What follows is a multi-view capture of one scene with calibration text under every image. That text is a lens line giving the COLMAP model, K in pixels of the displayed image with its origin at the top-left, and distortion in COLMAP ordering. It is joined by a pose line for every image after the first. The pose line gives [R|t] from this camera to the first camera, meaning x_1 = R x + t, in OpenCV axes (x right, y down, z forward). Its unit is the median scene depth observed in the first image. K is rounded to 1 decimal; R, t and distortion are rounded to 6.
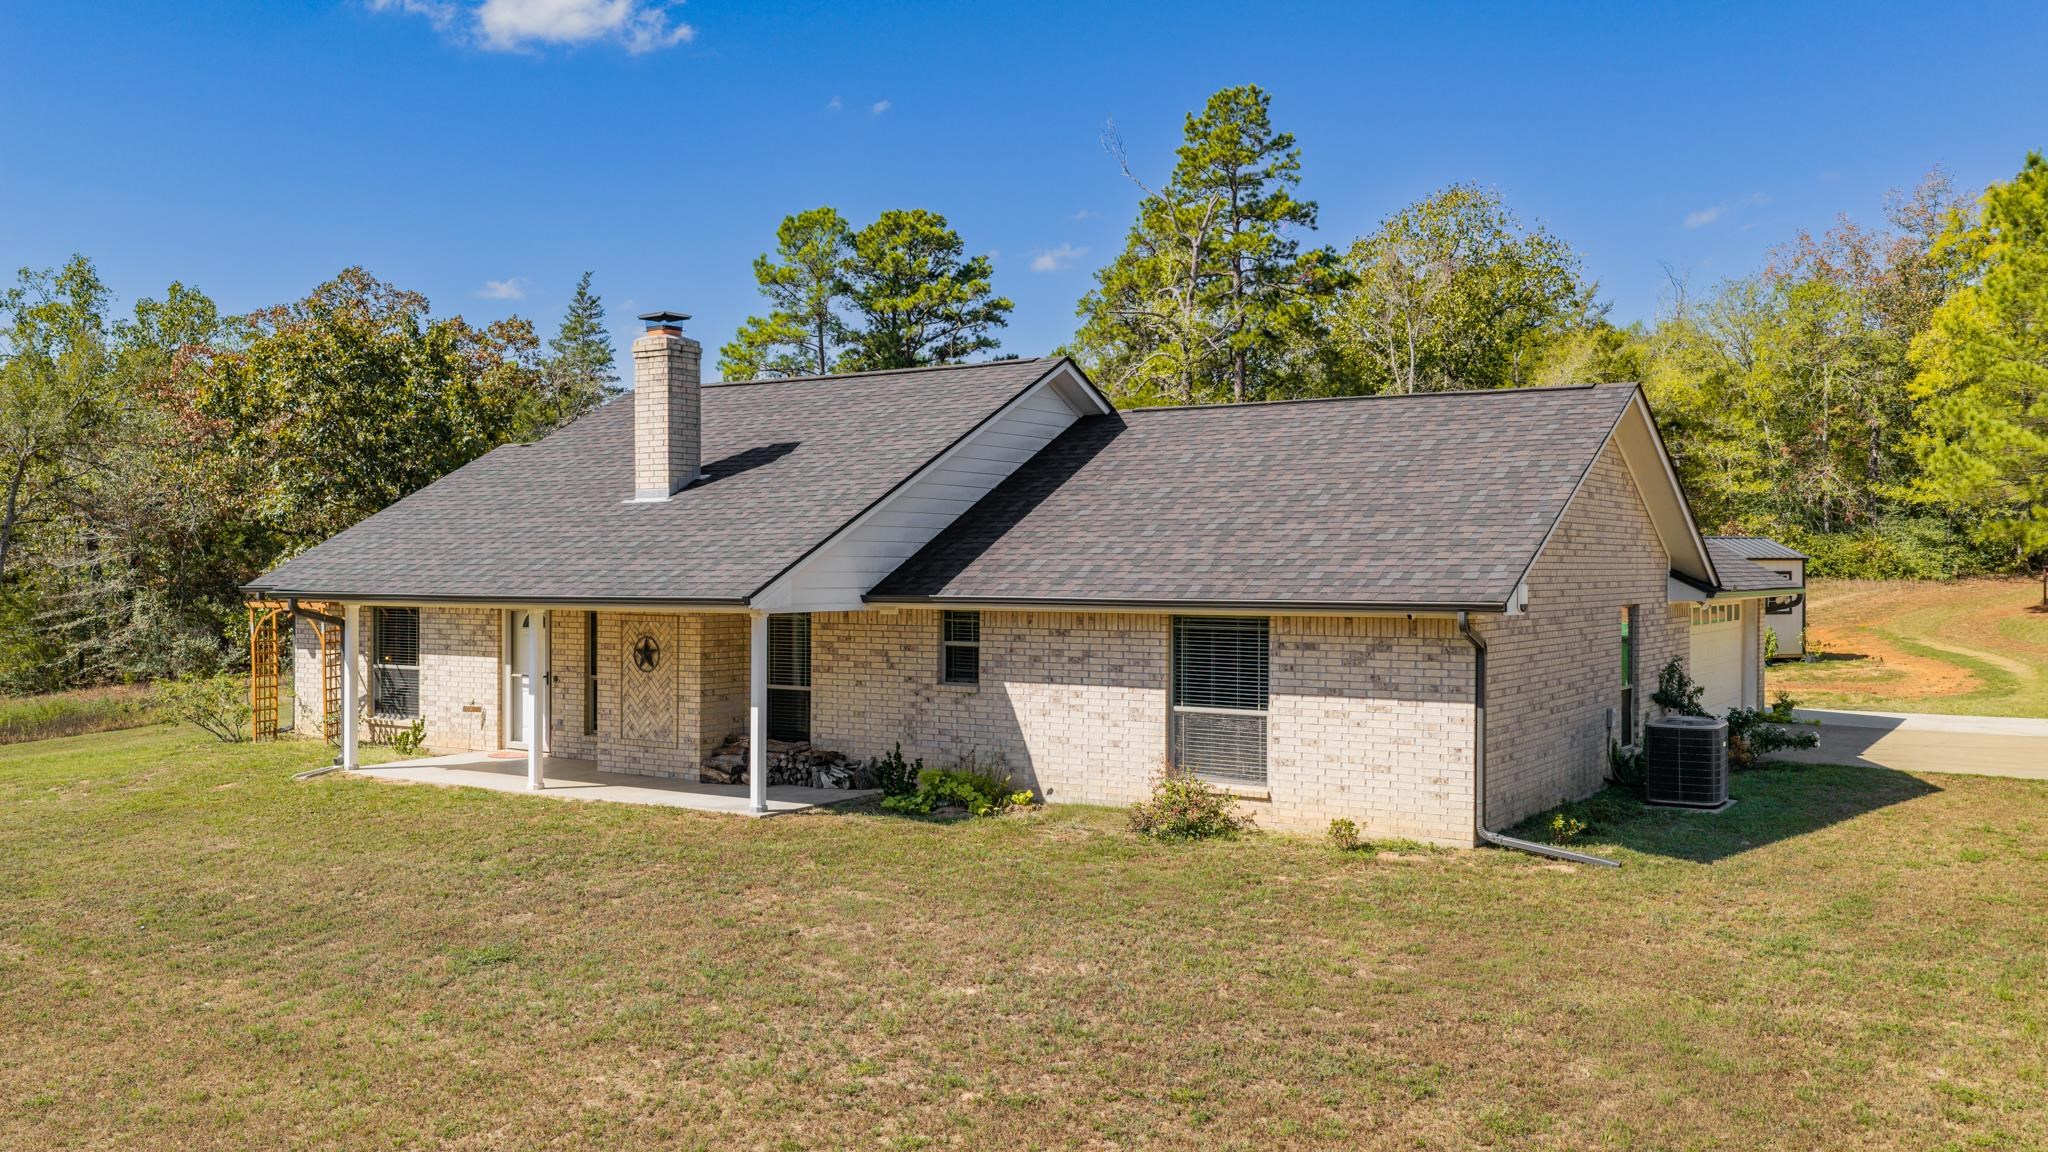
lens RADIAL K [[1700.2, 0, 1024.0], [0, 1700.2, 576.0], [0, 0, 1]] dist [0.041107, -0.014401]
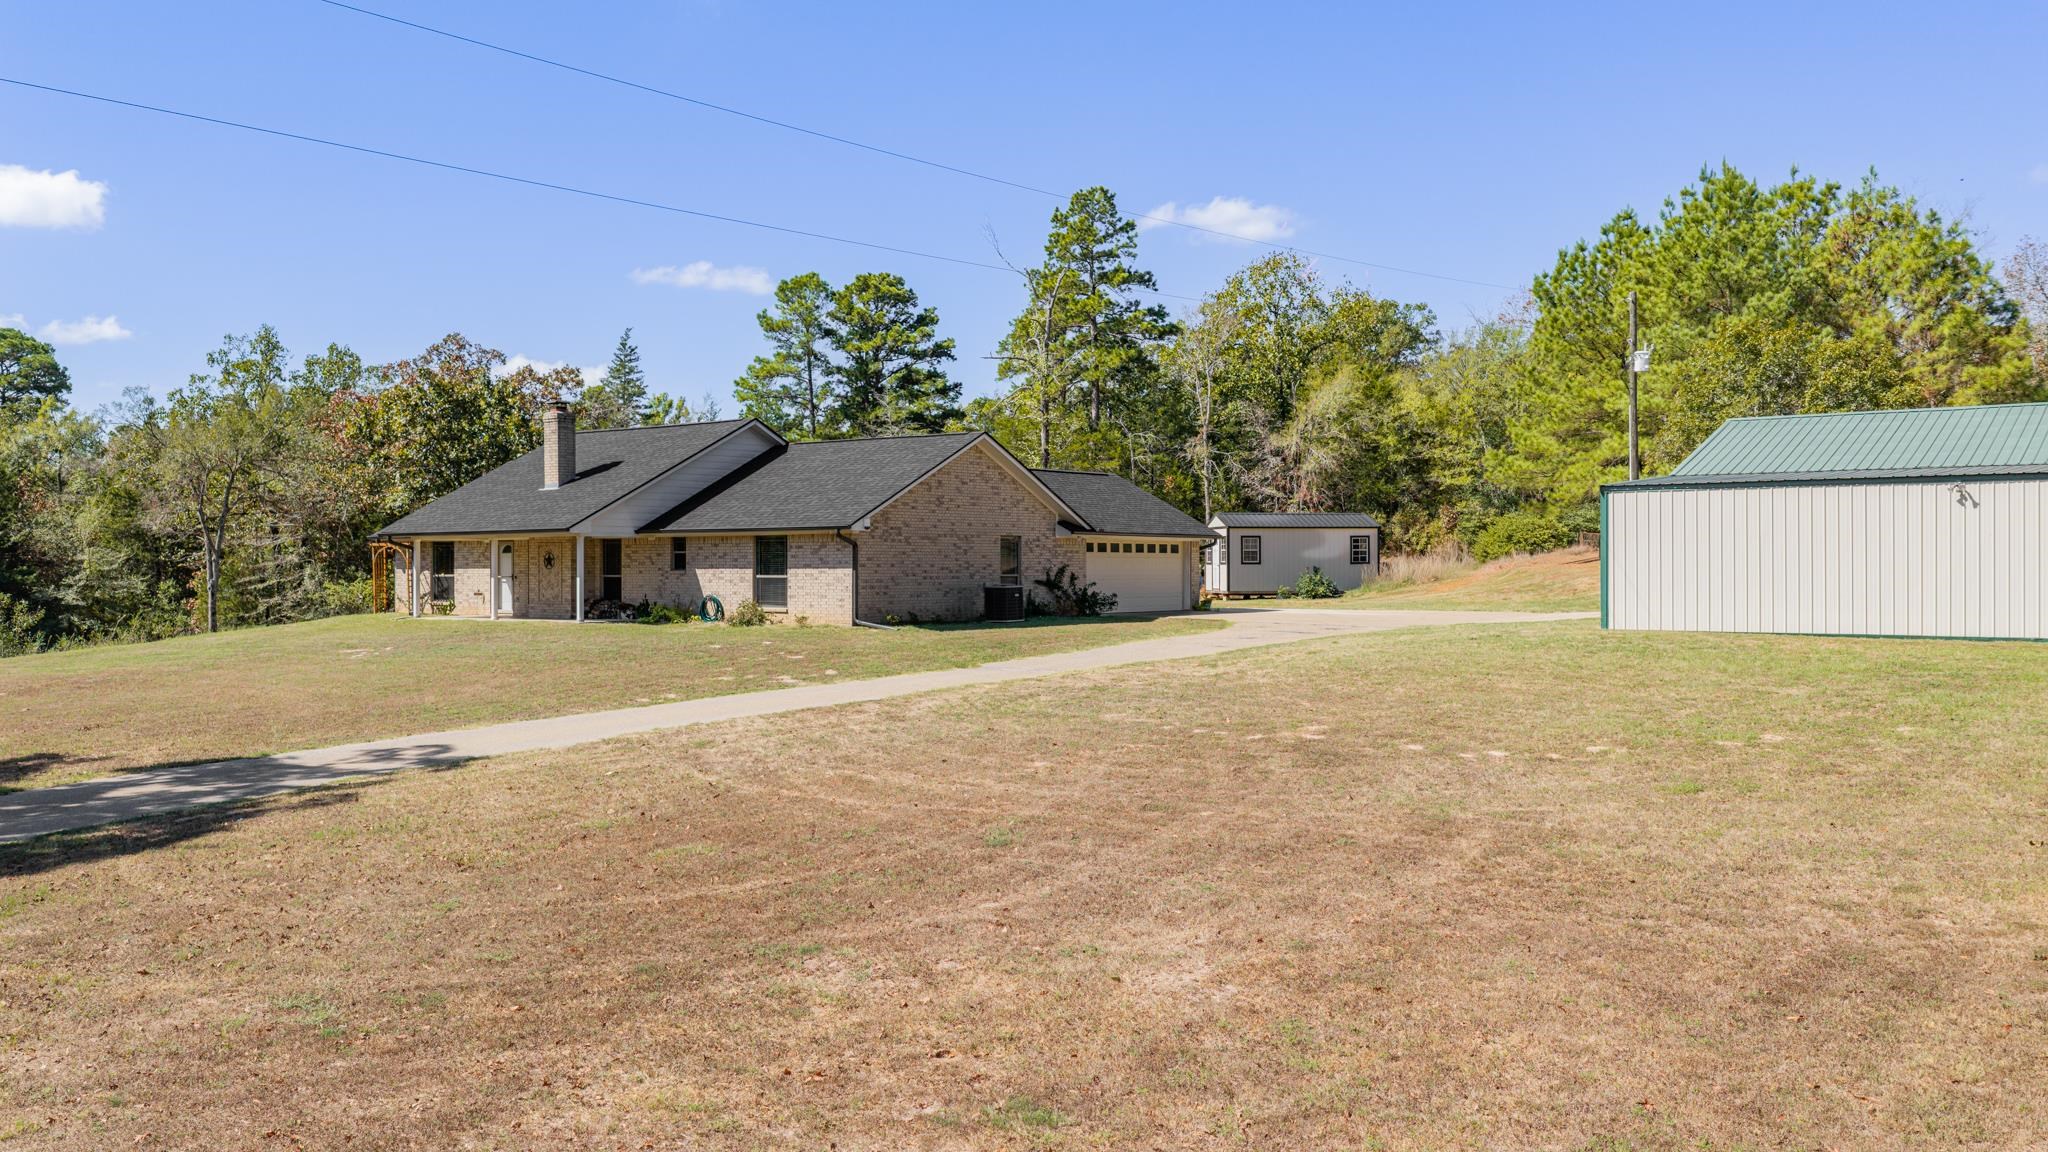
lens RADIAL K [[1733.6, 0, 1017.4], [0, 1733.6, 566.1], [0, 0, 1]] dist [0.068458, -0.000836]
pose [[0.996383, -0.003856, -0.084891, 0.470542], [0.003196, 0.999964, -0.007907, 0.061400], [0.084918, 0.007607, 0.996359, -0.965314]]
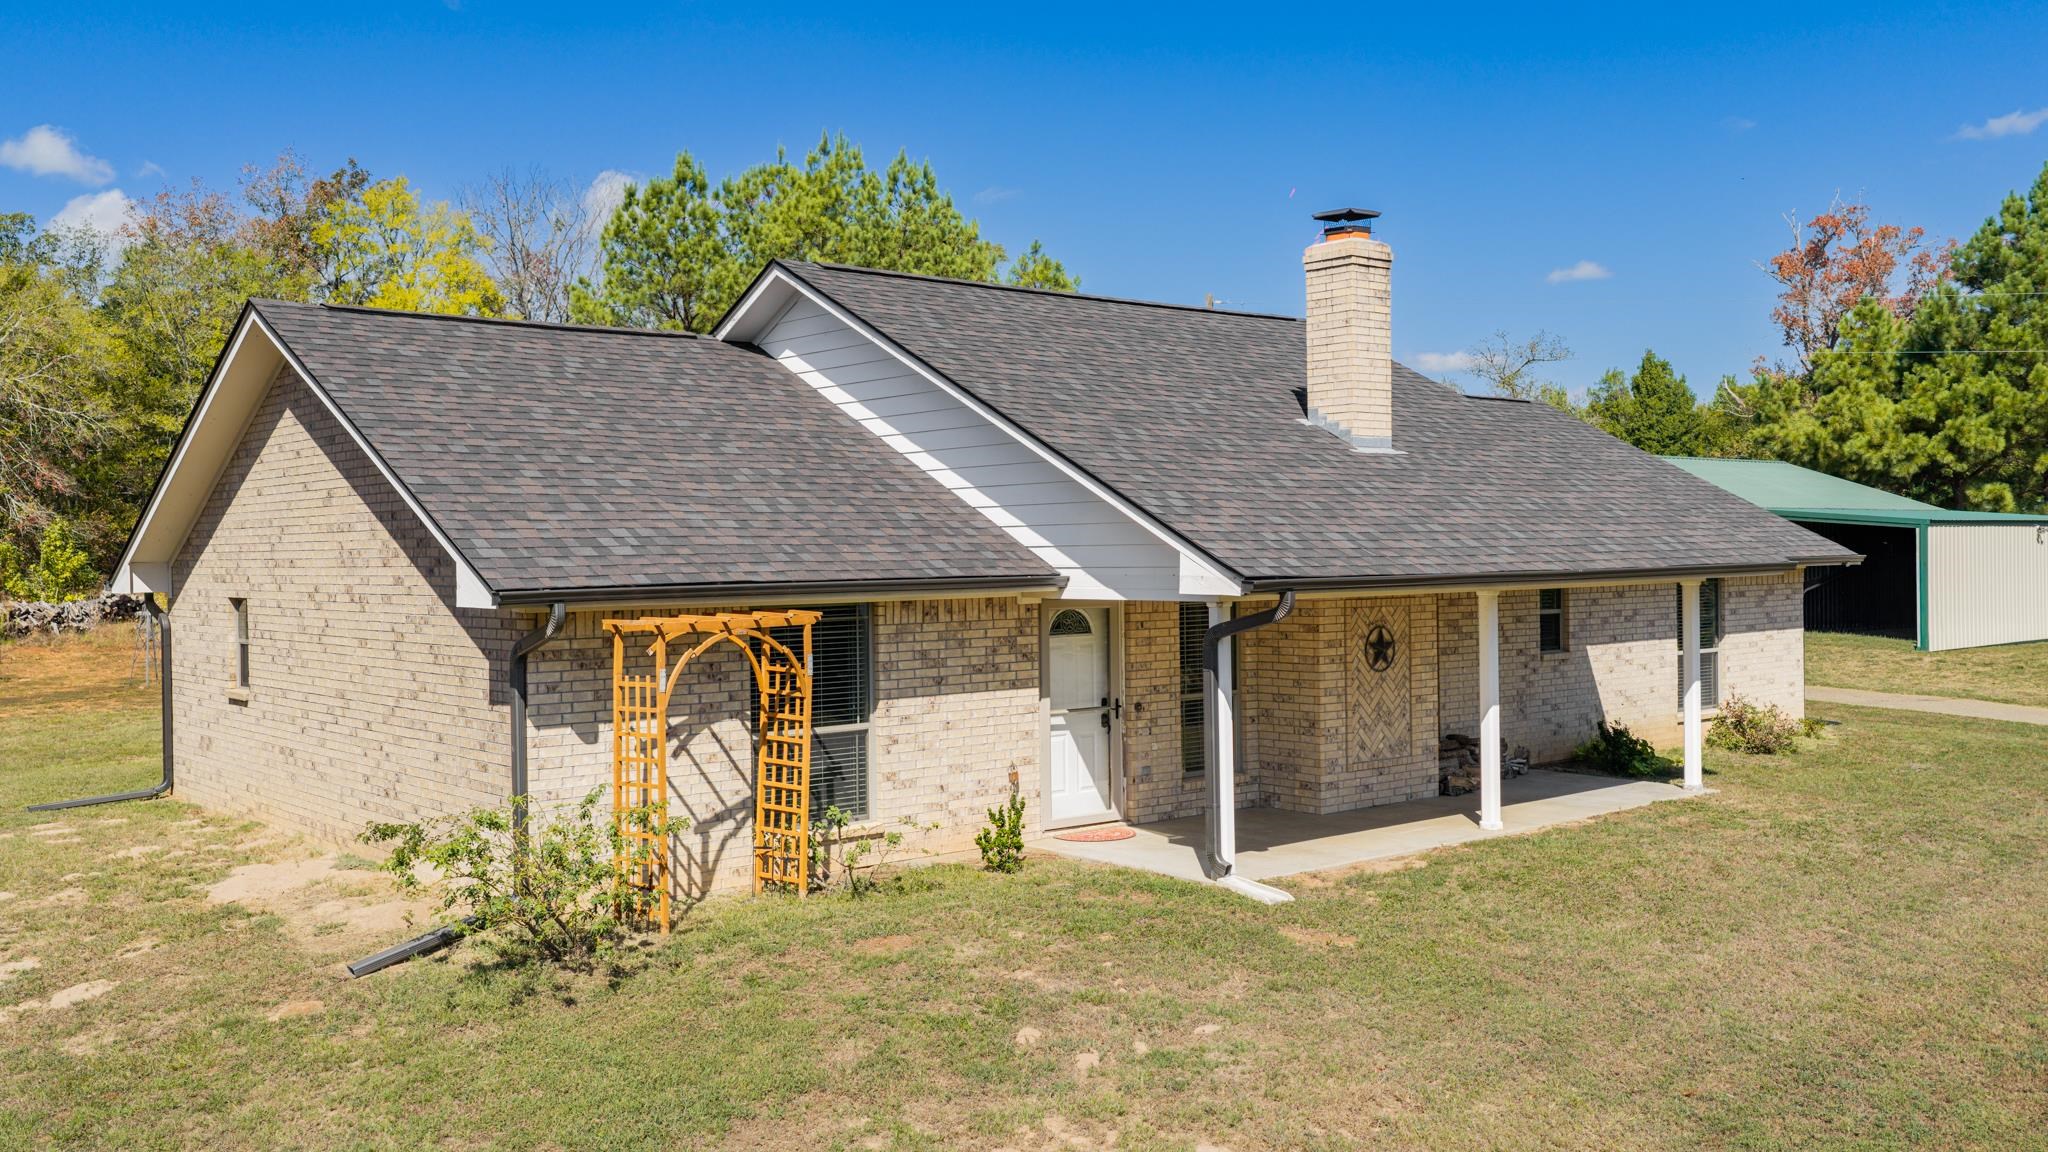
lens RADIAL K [[1733.6, 0, 1017.4], [0, 1733.6, 566.1], [0, 0, 1]] dist [0.068458, -0.000836]
pose [[0.283239, -0.014257, 0.958943, -0.884456], [0.019456, 0.999769, 0.009117, -0.001964], [-0.958852, 0.016074, 0.283451, 0.801985]]
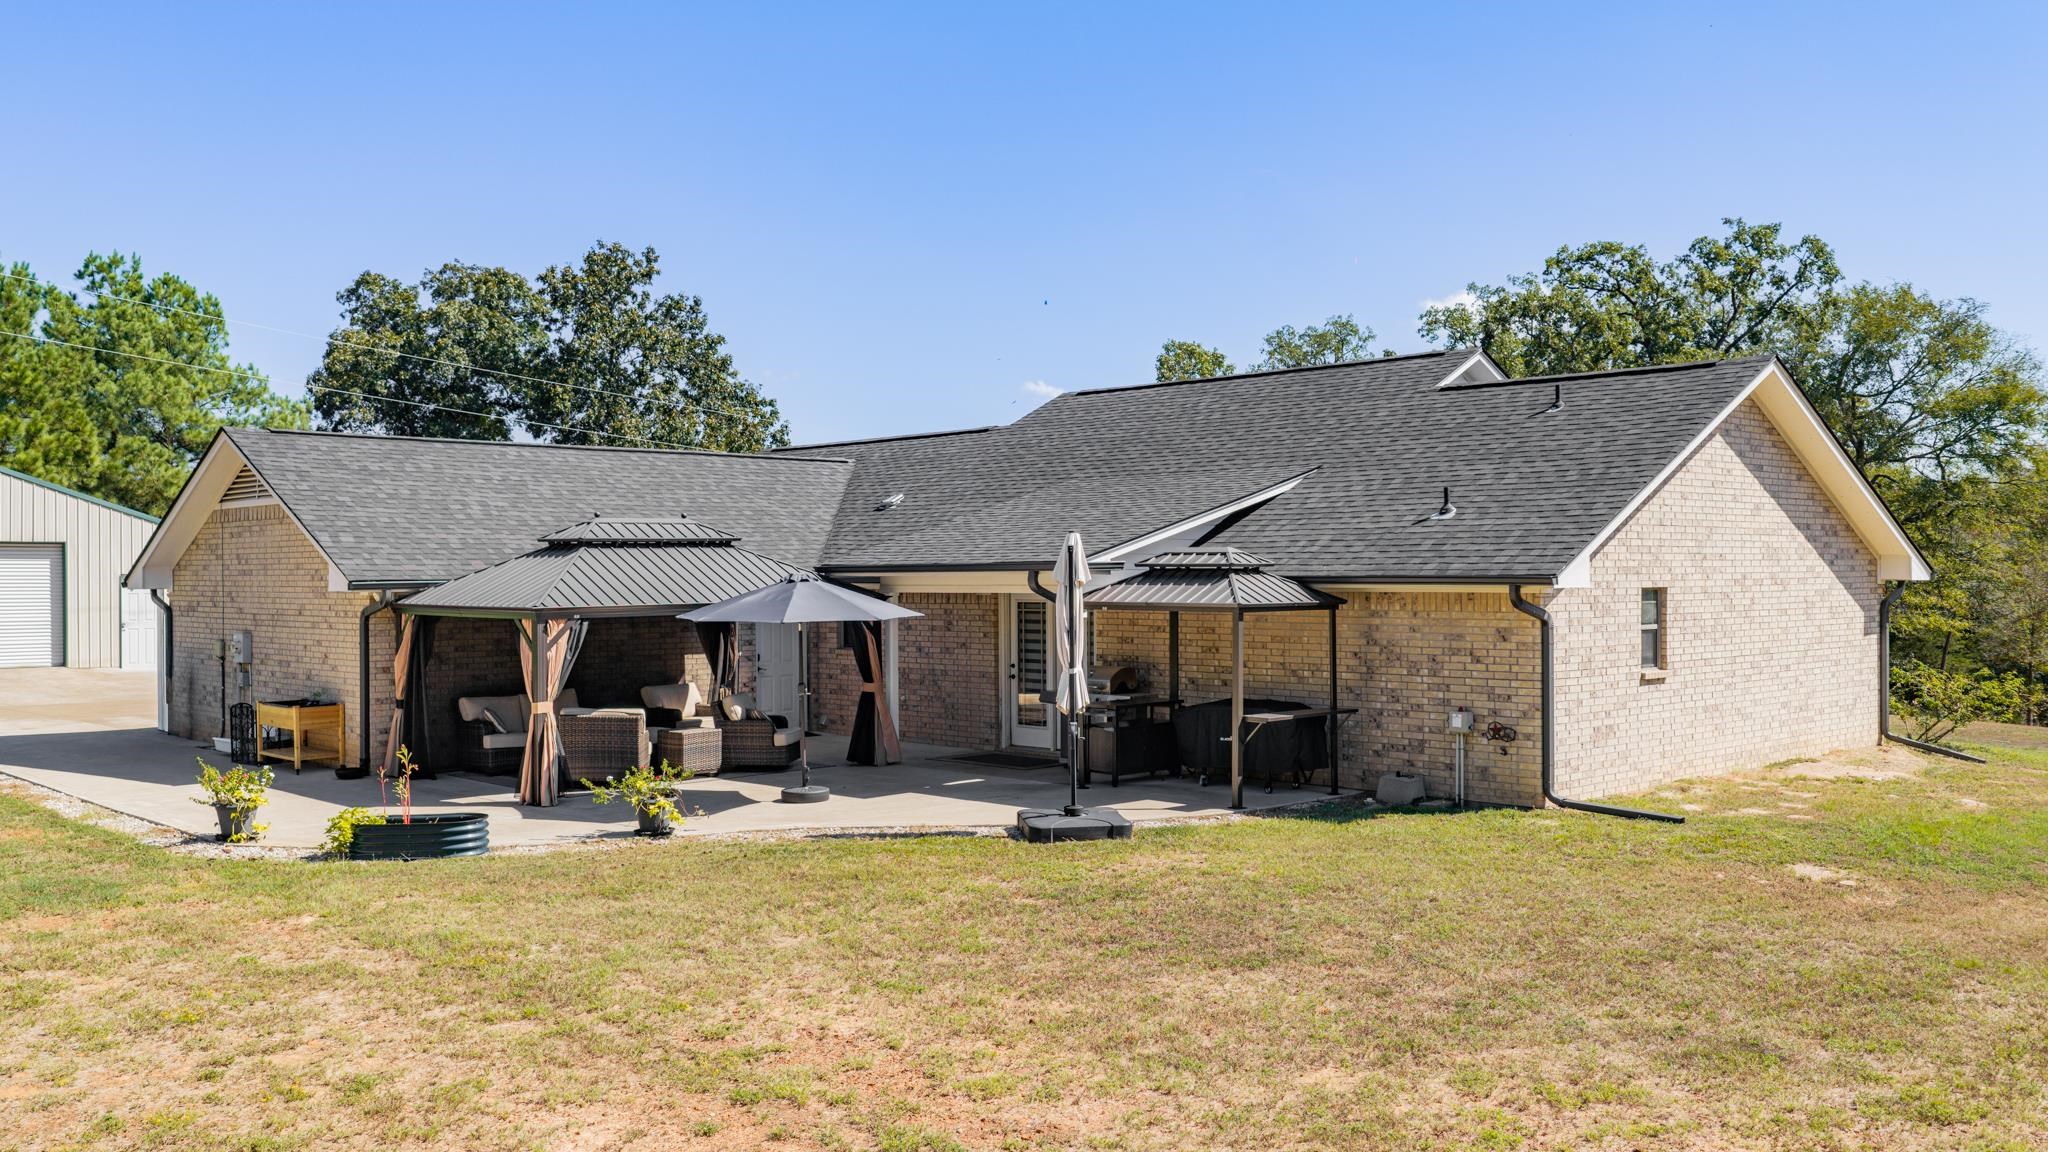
lens RADIAL K [[1733.6, 0, 1017.4], [0, 1733.6, 566.1], [0, 0, 1]] dist [0.068458, -0.000836]
pose [[-0.976237, 0.007792, 0.216566, -0.031839], [0.008507, 0.999961, 0.002370, -0.002932], [-0.216539, 0.004156, -0.976265, 2.427055]]
